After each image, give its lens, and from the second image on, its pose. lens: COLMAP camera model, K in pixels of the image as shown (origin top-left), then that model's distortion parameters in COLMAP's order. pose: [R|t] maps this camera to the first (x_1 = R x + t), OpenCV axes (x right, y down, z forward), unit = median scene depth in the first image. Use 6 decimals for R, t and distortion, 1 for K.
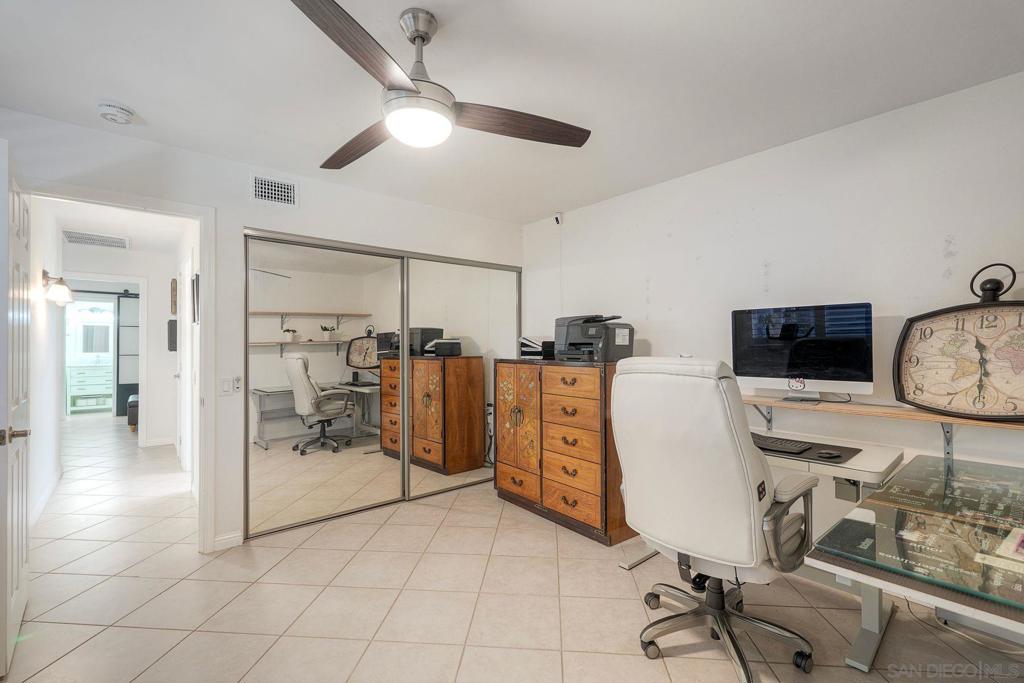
lens RADIAL K [[454.2, 0, 514.1], [0, 454.2, 338.7], [0, 0, 1]] dist [-0.000767, 0.000167]
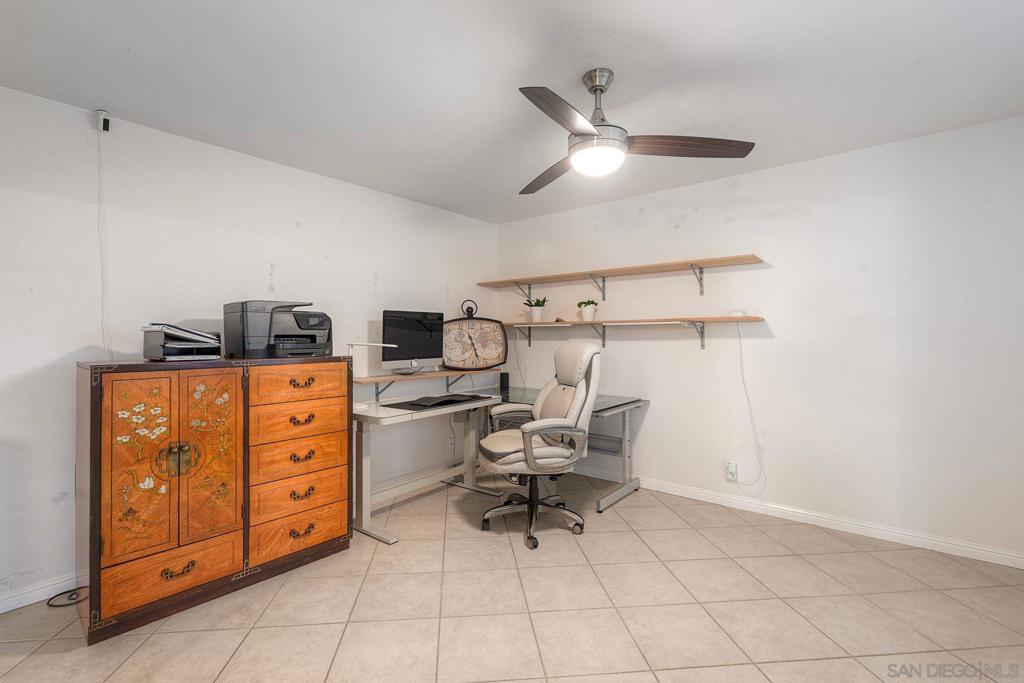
lens RADIAL K [[454.2, 0, 514.1], [0, 454.2, 338.7], [0, 0, 1]] dist [-0.000767, 0.000167]
pose [[-0.184542, 0.003250, 0.982819, -0.742685], [0.000998, 0.999995, -0.003119, 0.019573], [-0.982824, 0.000405, -0.184544, 0.778595]]
